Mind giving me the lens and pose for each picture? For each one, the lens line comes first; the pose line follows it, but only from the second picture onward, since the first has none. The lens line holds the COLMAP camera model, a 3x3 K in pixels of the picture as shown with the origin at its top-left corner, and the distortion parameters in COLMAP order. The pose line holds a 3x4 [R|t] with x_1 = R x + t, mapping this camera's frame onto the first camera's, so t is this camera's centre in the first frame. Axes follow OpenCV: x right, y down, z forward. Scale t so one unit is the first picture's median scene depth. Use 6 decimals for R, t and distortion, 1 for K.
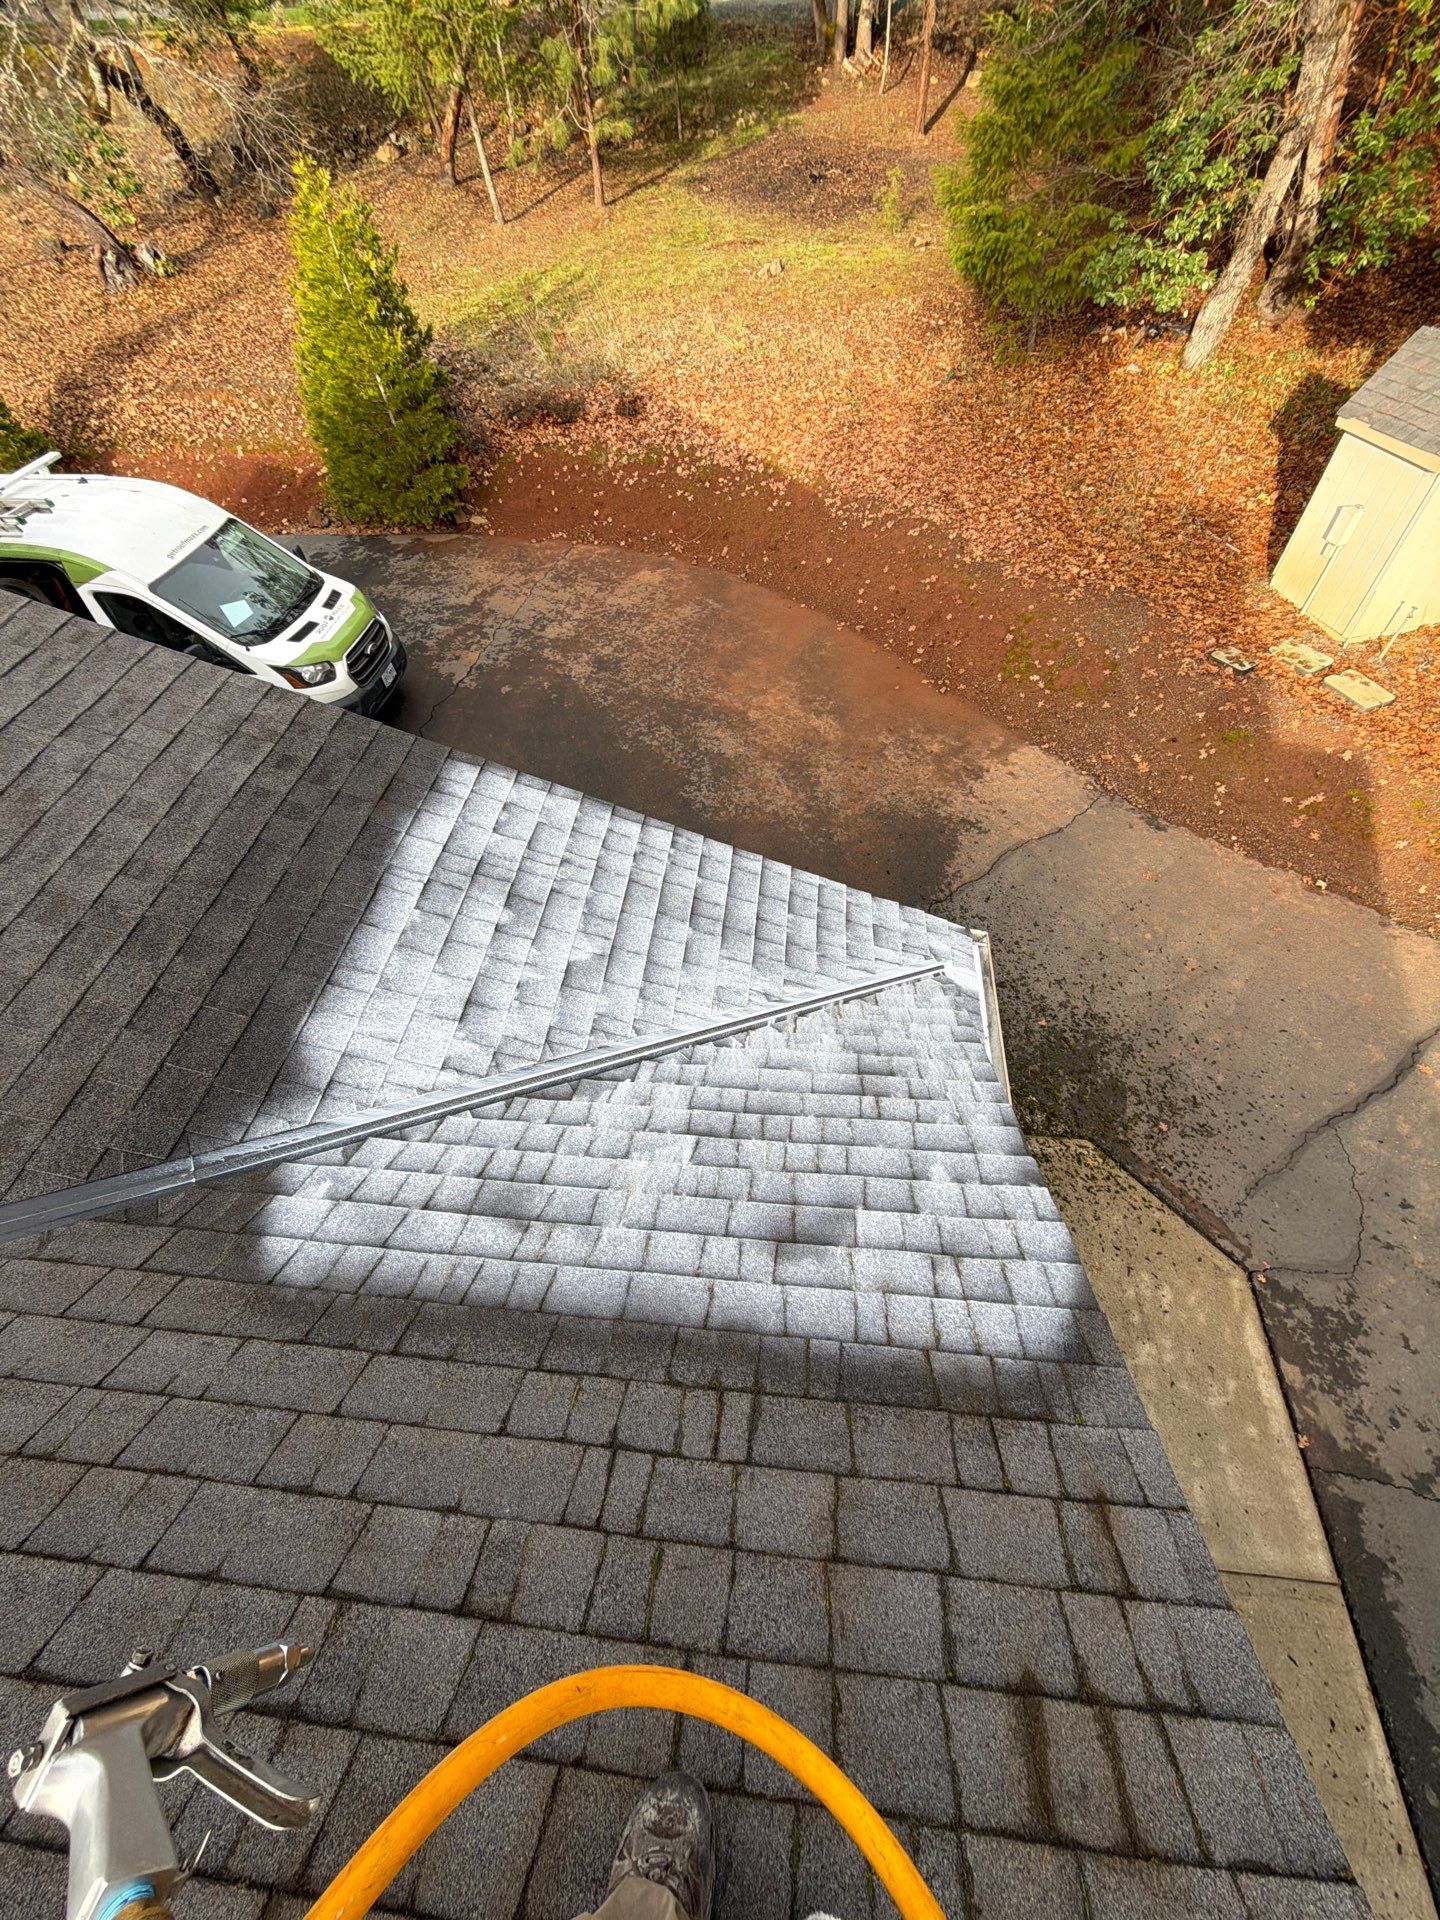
lens RADIAL K [[761.0, 0, 720.0], [0, 761.0, 960.0], [0, 0, 1]] dist [0.000042, -0.000287]
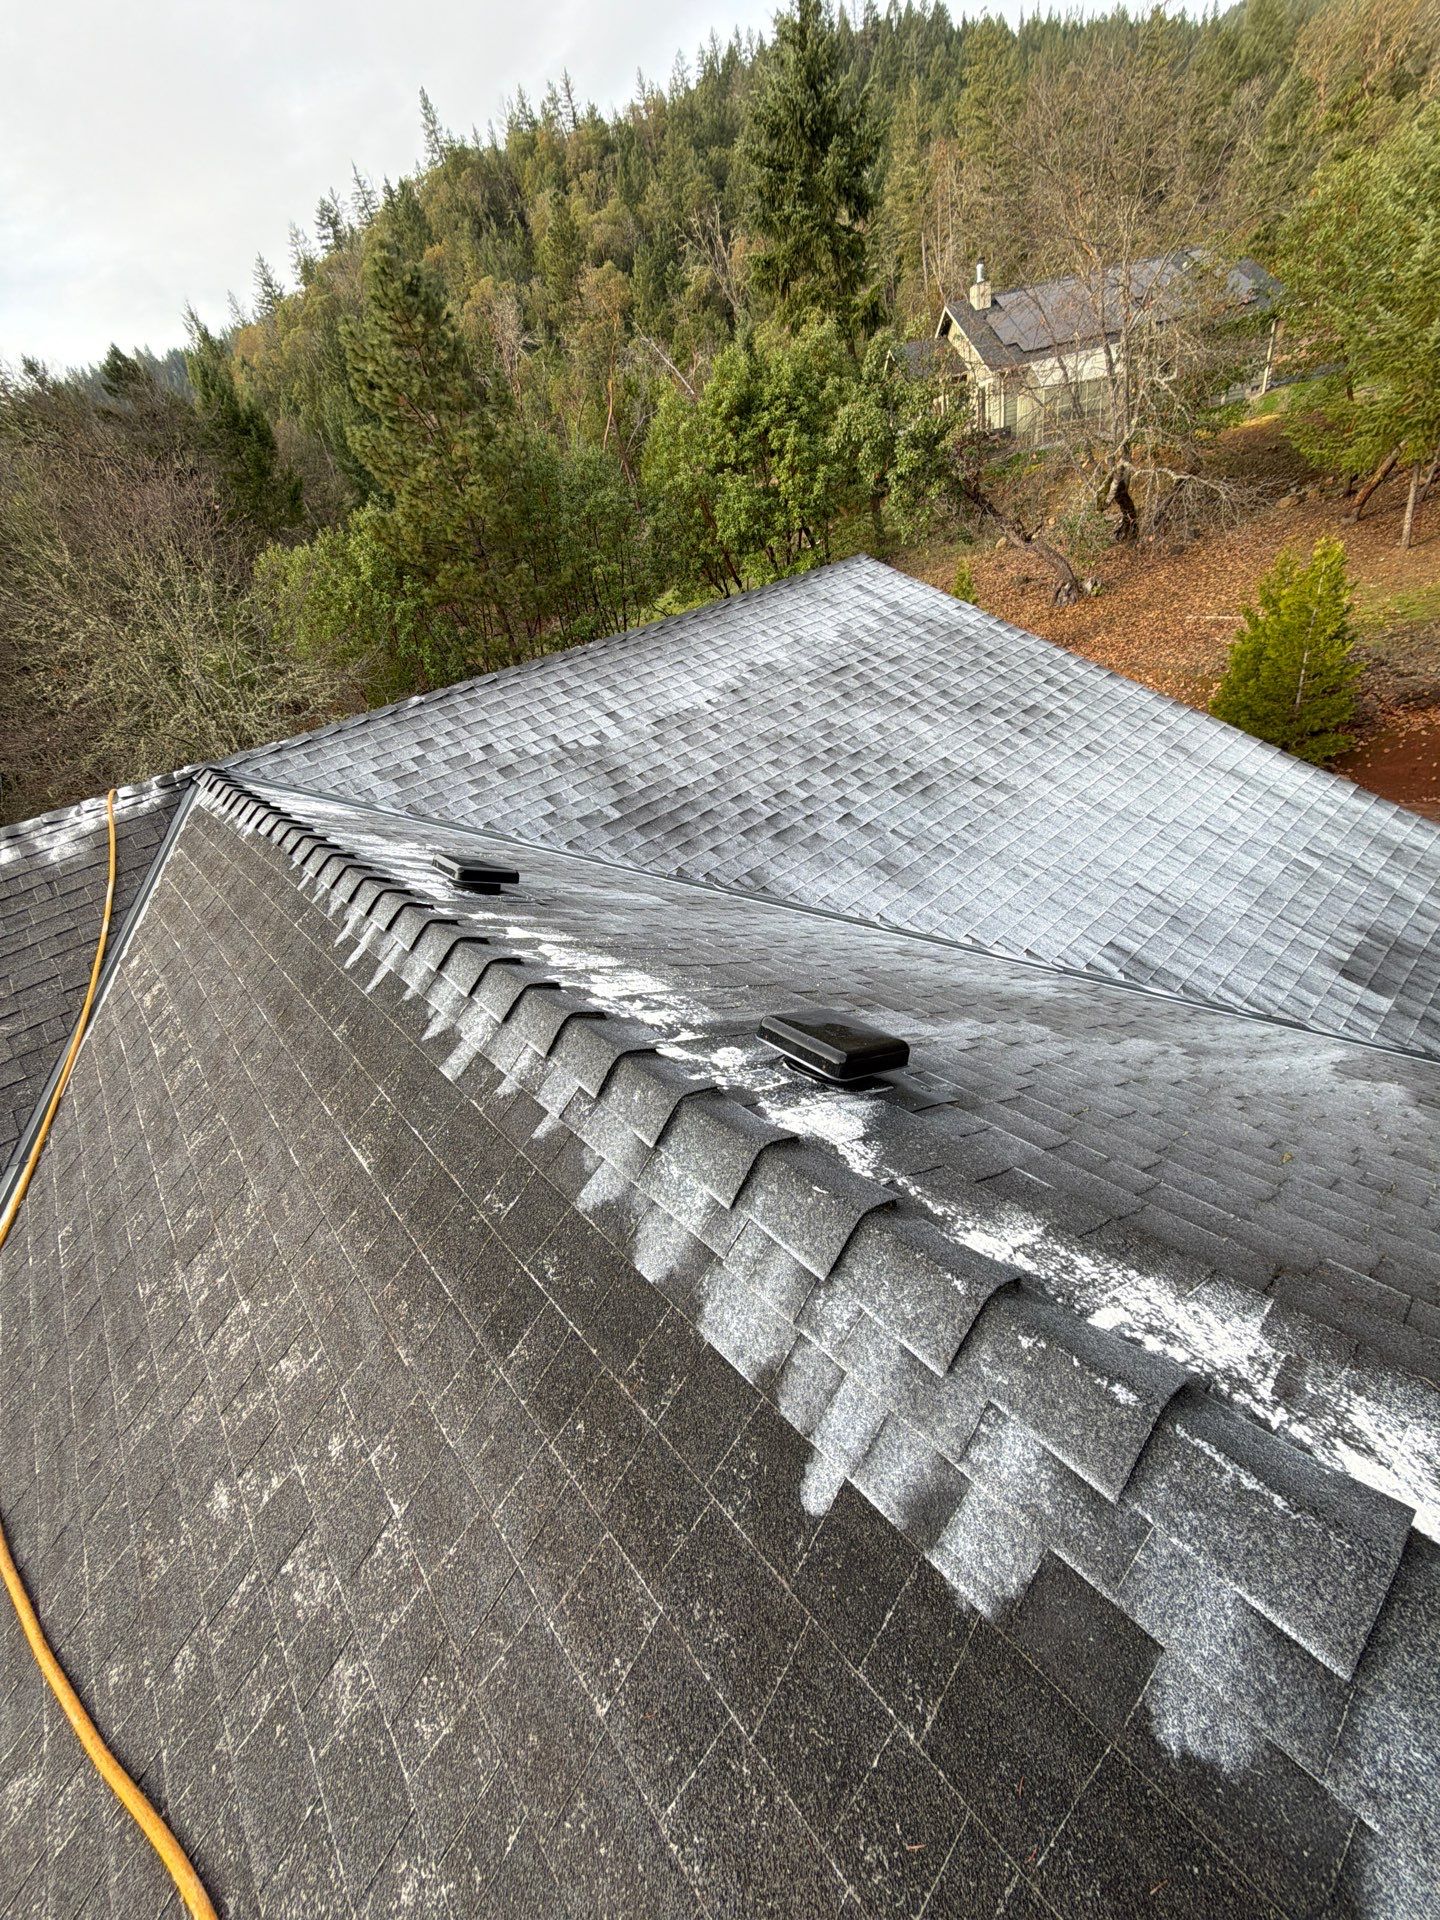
lens RADIAL K [[761.0, 0, 720.0], [0, 761.0, 960.0], [0, 0, 1]] dist [0.000042, -0.000287]
pose [[0.731774, 0.276456, -0.622960, -0.428939], [-0.424256, 0.900125, -0.098907, 0.372384], [0.533398, 0.336672, 0.775976, -0.615784]]
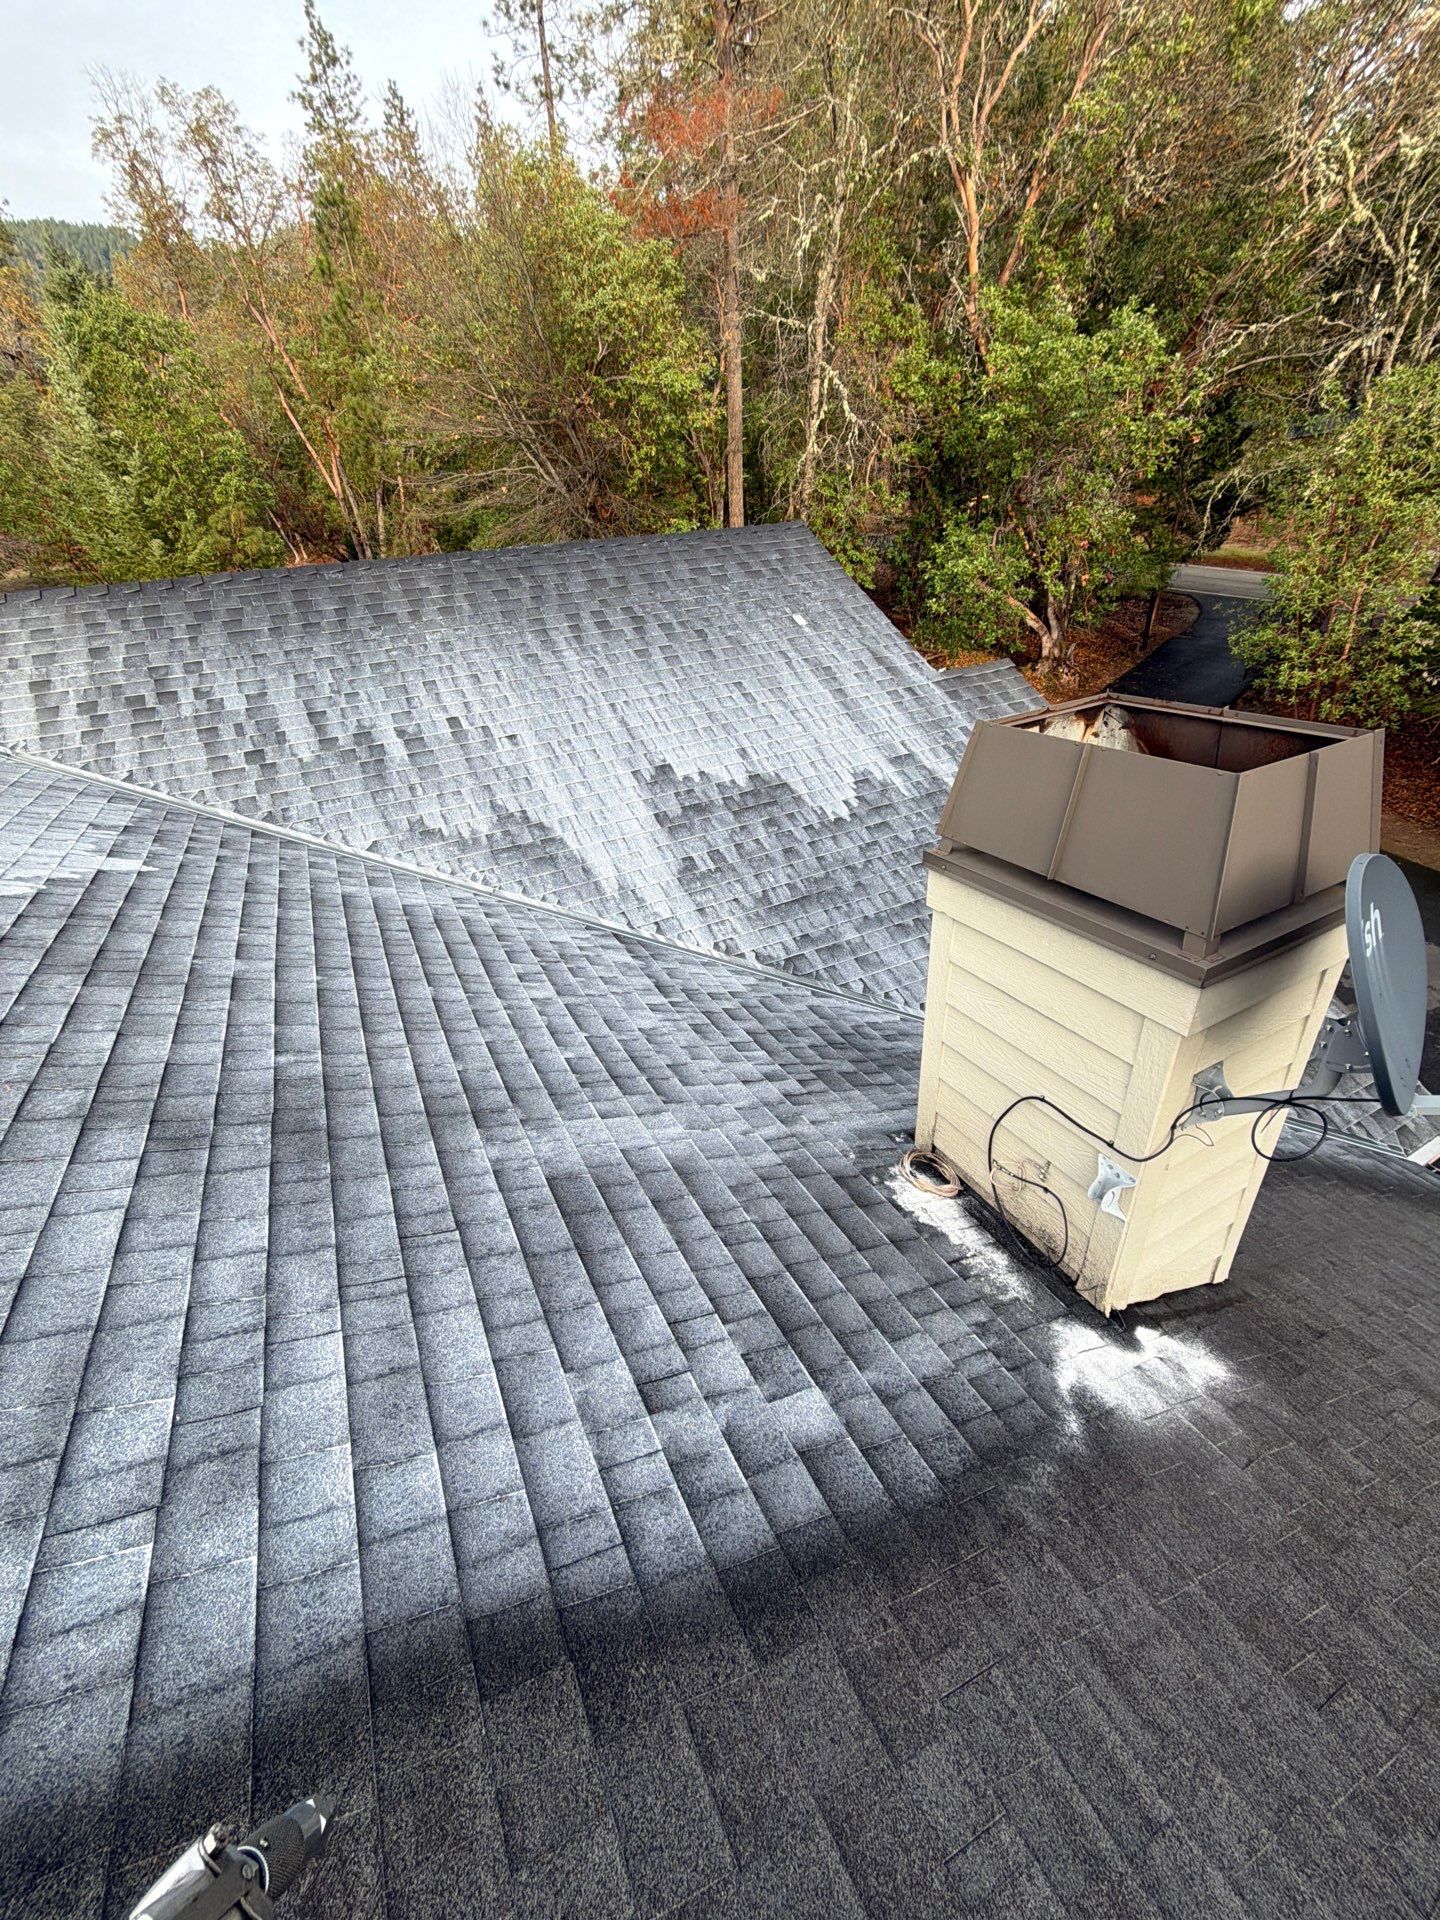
lens RADIAL K [[761.0, 0, 720.0], [0, 761.0, 960.0], [0, 0, 1]] dist [0.000042, -0.000287]
pose [[0.833865, -0.293812, 0.467273, -0.847104], [0.459567, 0.838451, -0.292913, 1.287343], [-0.305724, 0.458993, 0.834181, -1.139300]]
